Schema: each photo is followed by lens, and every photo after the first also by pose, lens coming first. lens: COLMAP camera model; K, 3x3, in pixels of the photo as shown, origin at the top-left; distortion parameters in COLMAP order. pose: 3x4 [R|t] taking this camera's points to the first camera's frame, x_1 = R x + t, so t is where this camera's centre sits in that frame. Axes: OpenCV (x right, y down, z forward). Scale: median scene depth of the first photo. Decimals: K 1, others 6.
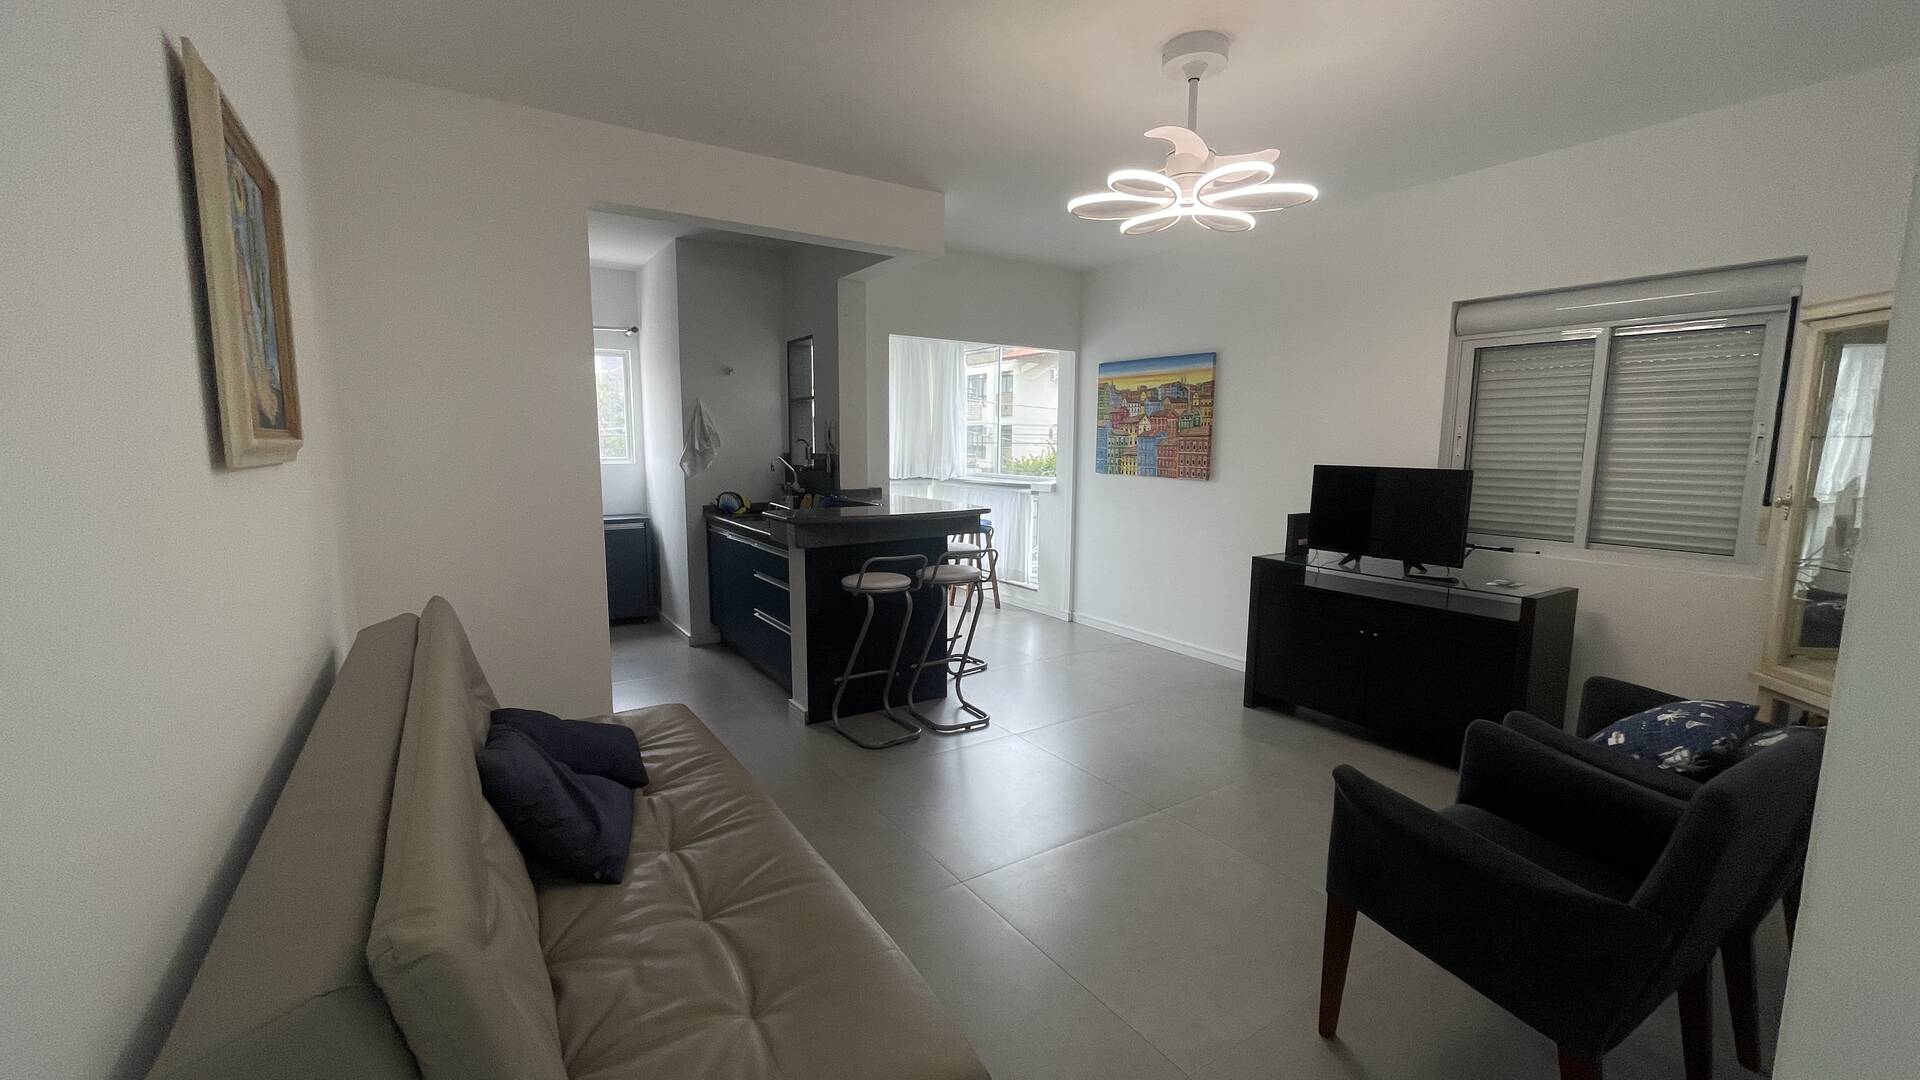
lens RADIAL K [[777.8, 0, 957.4], [0, 777.8, 543.1], [0, 0, 1]] dist [-0.003048, -0.000696]
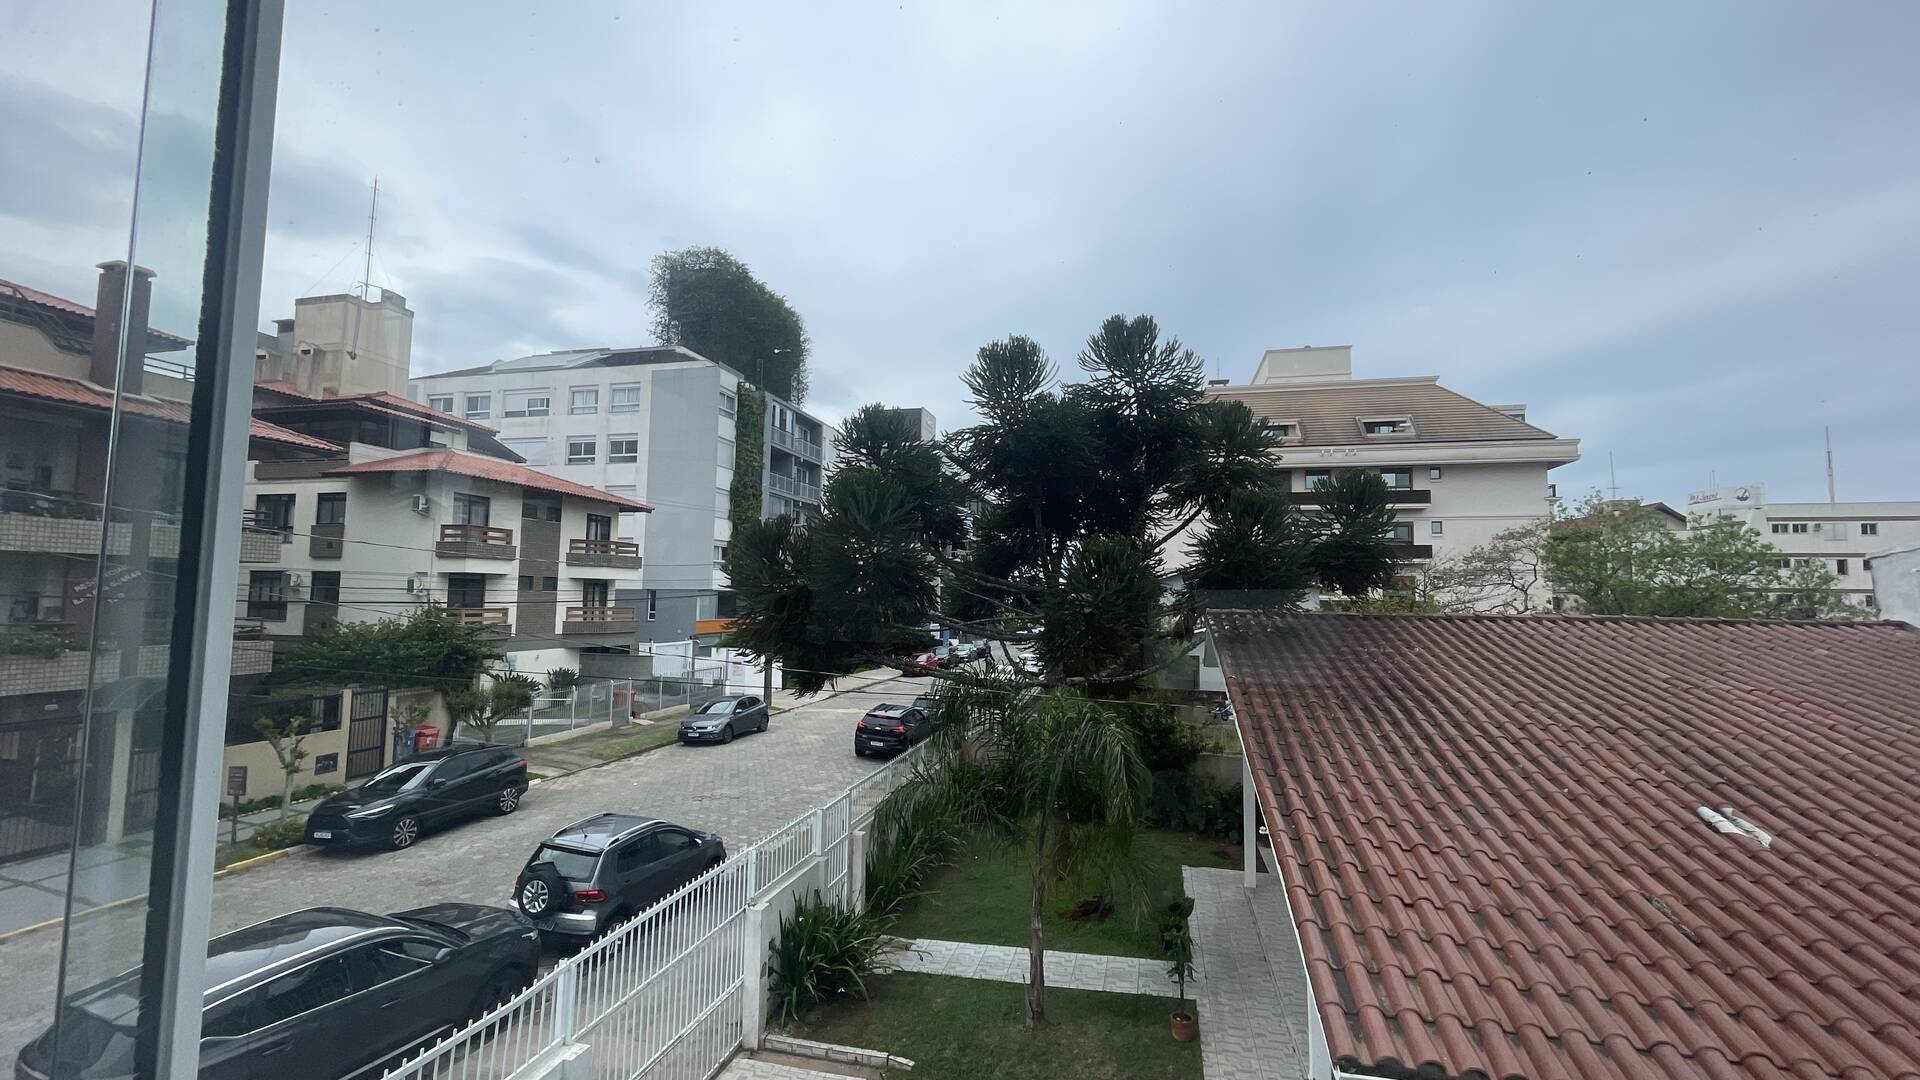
lens RADIAL K [[778.9, 0, 959.1], [0, 778.9, 542.0], [0, 0, 1]] dist [-0.001428, -0.000508]
pose [[0.736560, 0.052168, 0.674358, 0.074300], [0.080512, 0.983170, -0.163995, -0.188616], [-0.671564, 0.175086, 0.719963, 1.209919]]
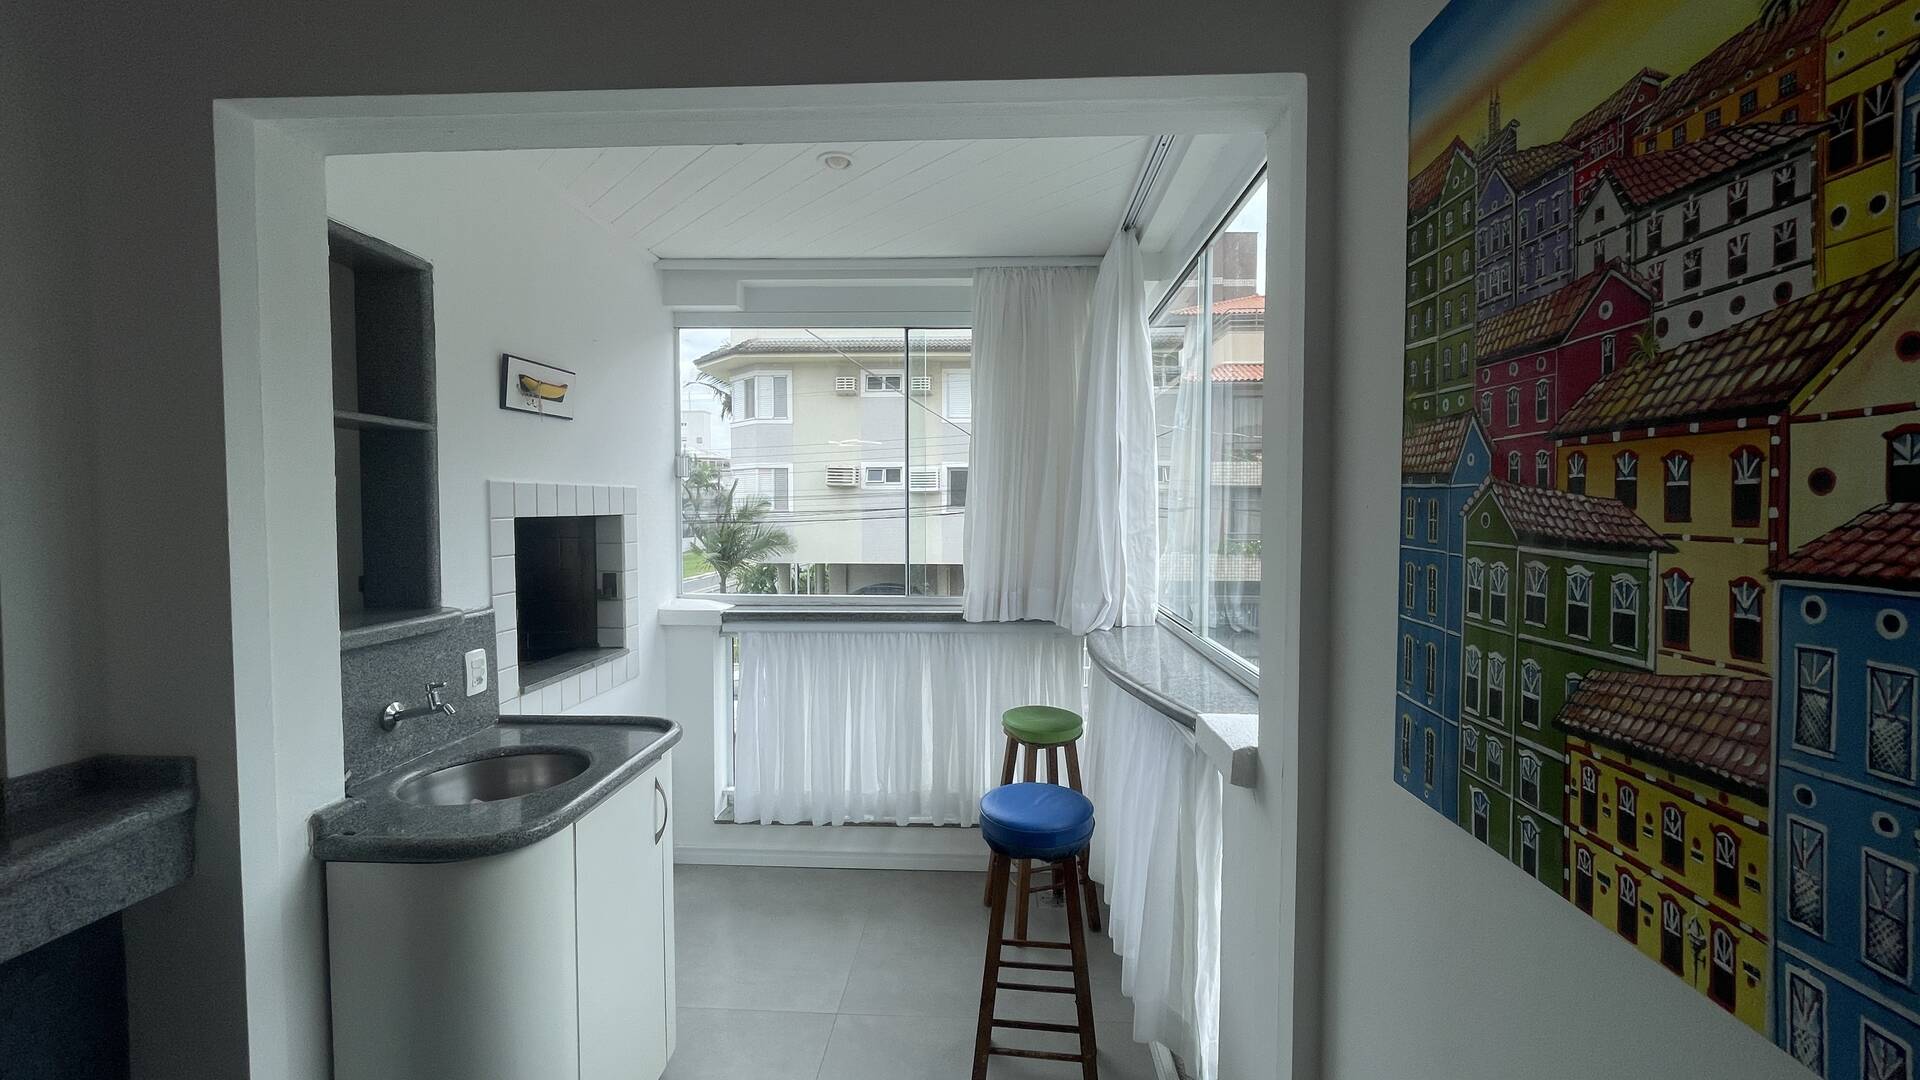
lens RADIAL K [[777.8, 0, 957.4], [0, 777.8, 543.1], [0, 0, 1]] dist [-0.003048, -0.000696]
pose [[0.807778, 0.017186, -0.589236, 0.215512], [-0.071909, 0.994983, -0.069559, -0.131106], [0.585085, 0.098560, 0.804961, 0.905747]]
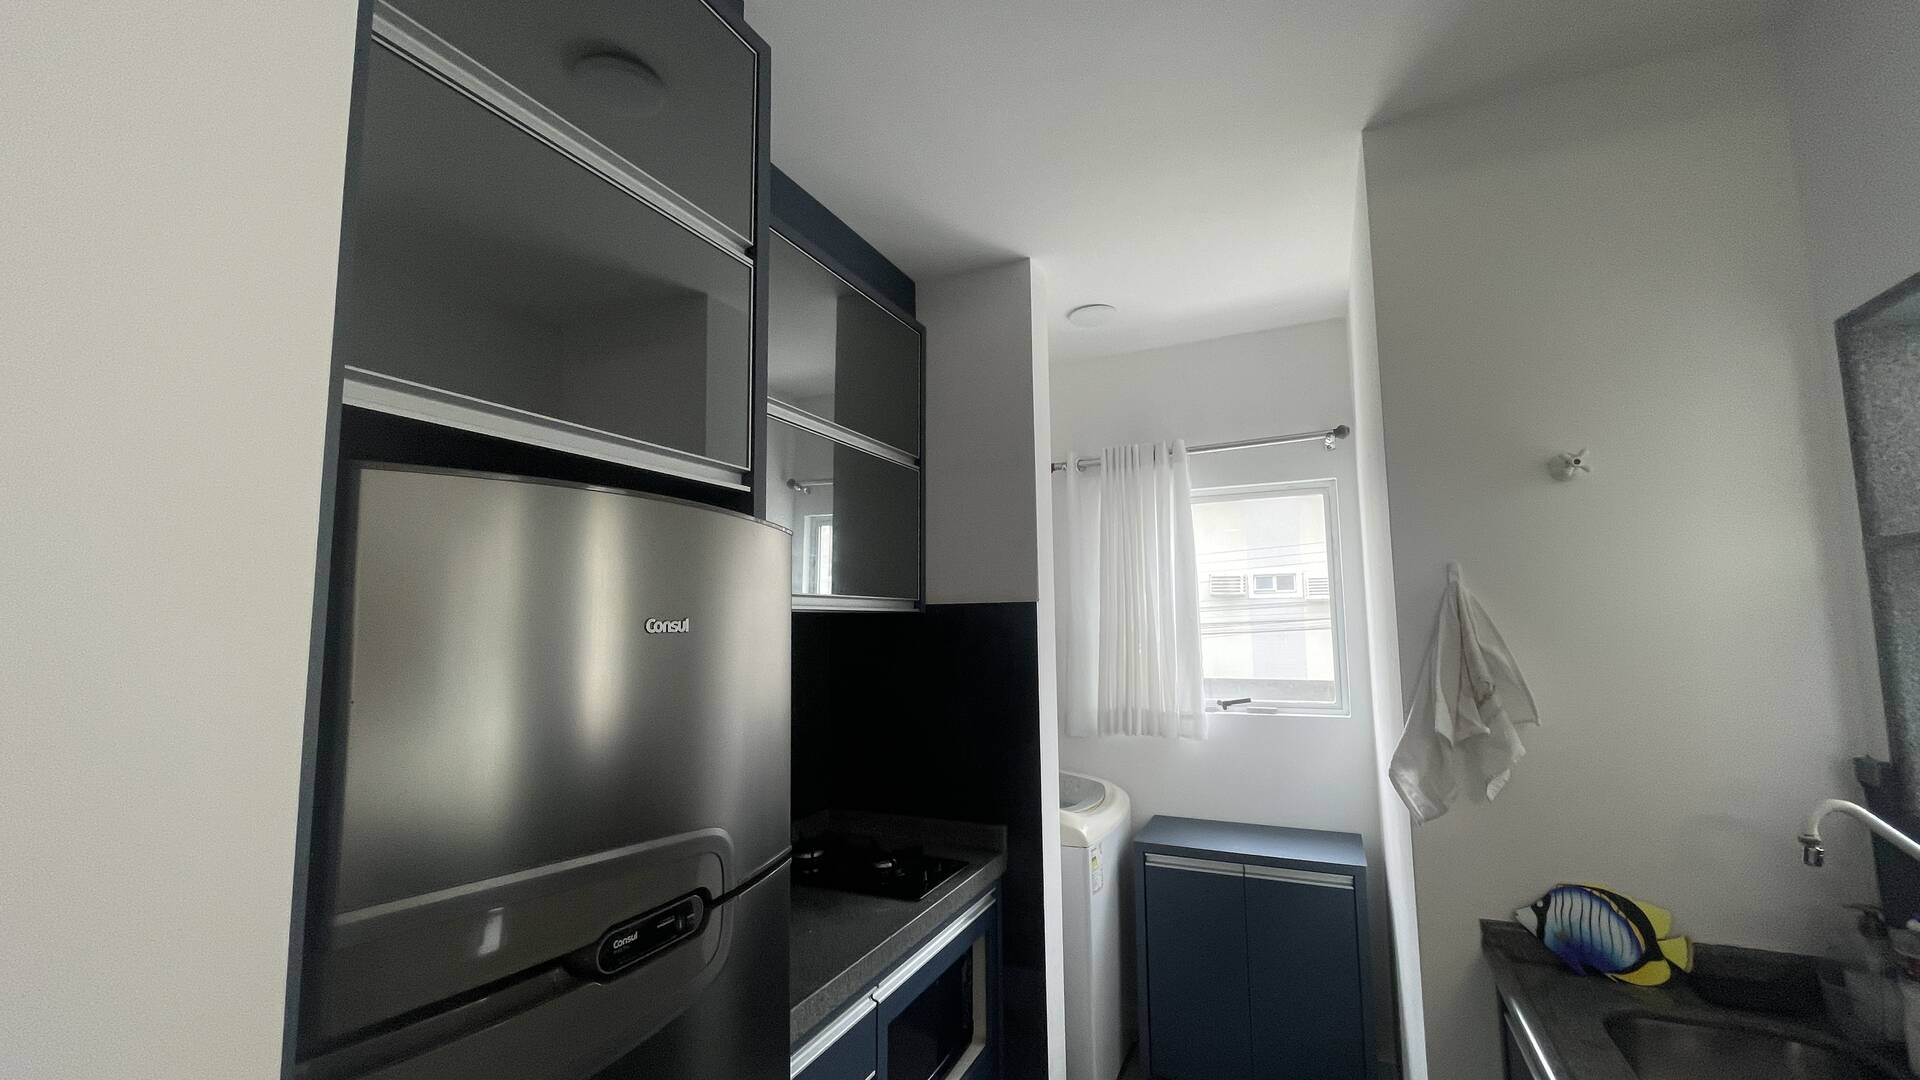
lens RADIAL K [[777.8, 0, 957.4], [0, 777.8, 543.1], [0, 0, 1]] dist [-0.003048, -0.000696]
pose [[0.527622, -0.101075, -0.843444, -0.167503], [-0.094489, 0.979752, -0.176518, -0.117485], [0.844208, 0.172830, 0.507388, 0.652276]]
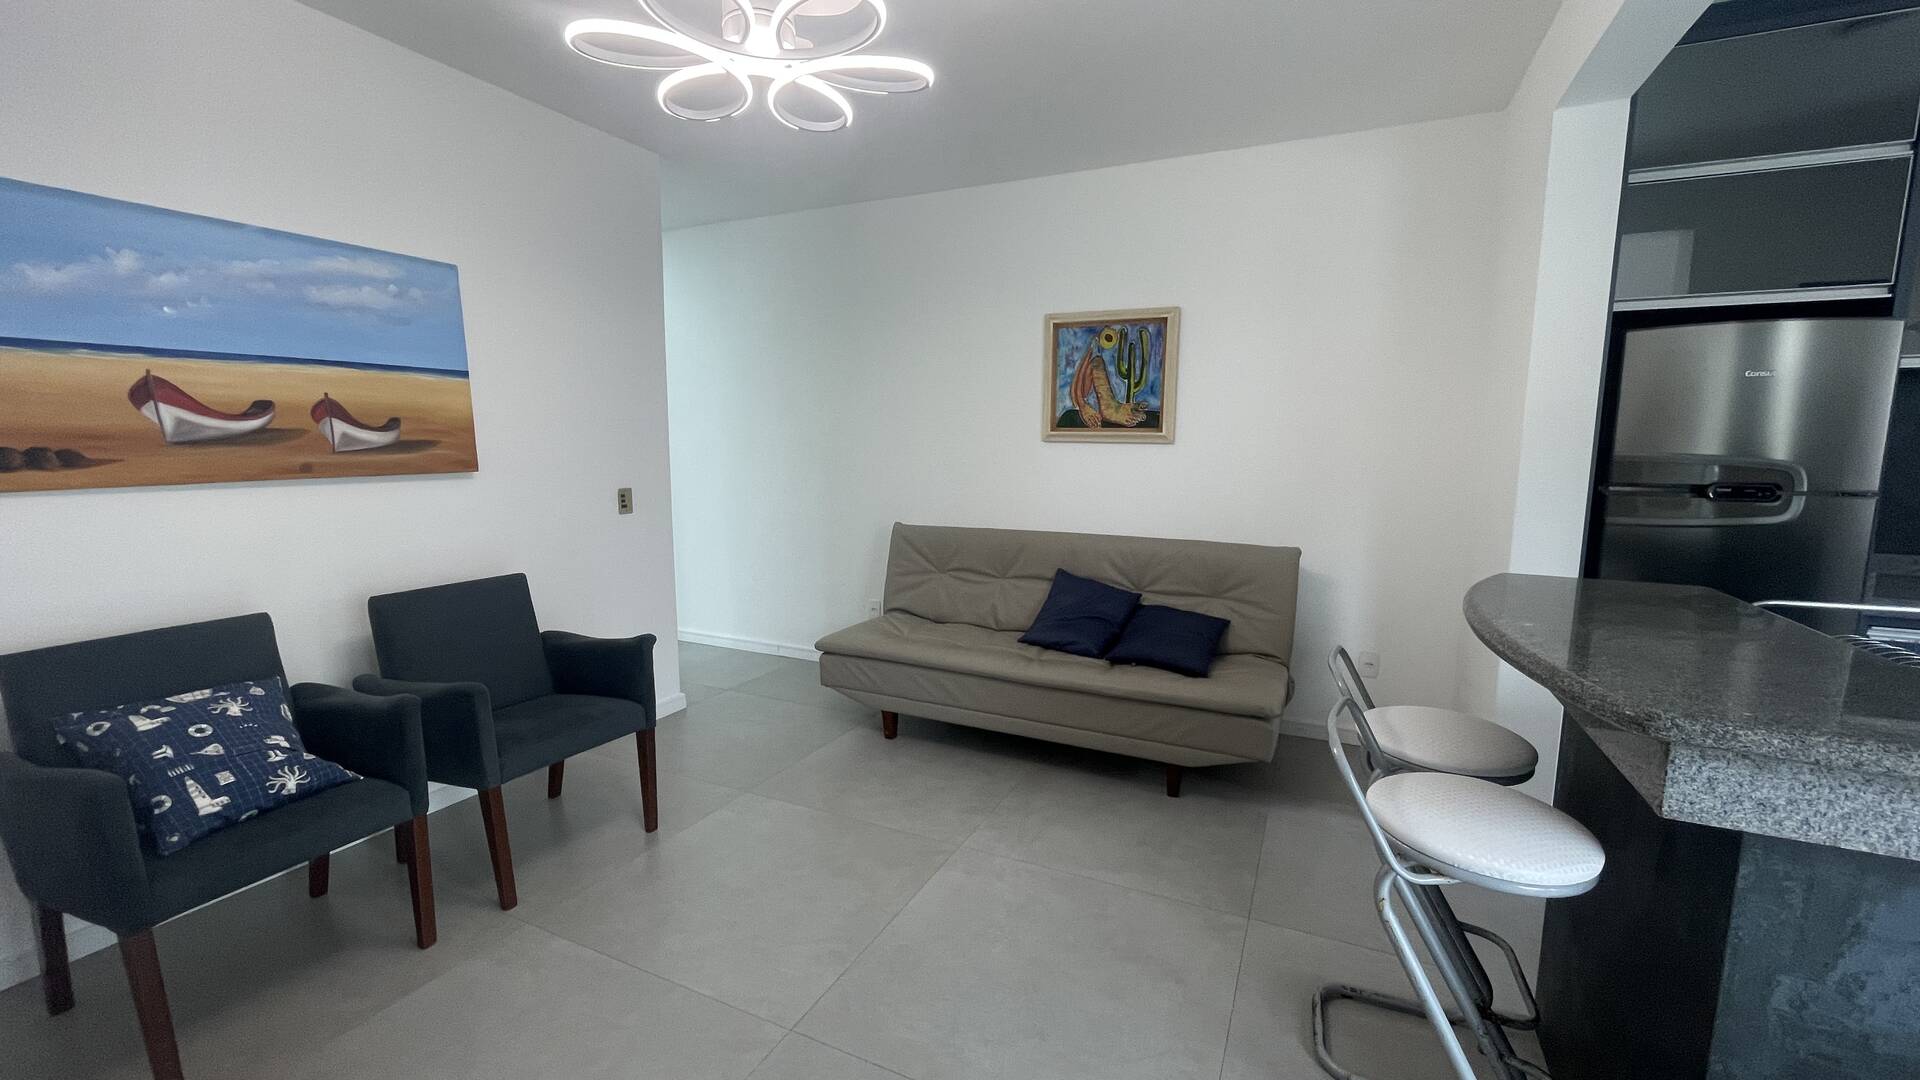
lens RADIAL K [[778.9, 0, 959.1], [0, 778.9, 542.0], [0, 0, 1]] dist [-0.001428, -0.000508]
pose [[-0.854967, 0.055561, -0.515698, 0.249413], [-0.080310, 0.968075, 0.237446, -0.100770], [0.512428, 0.244424, -0.823210, 0.836058]]
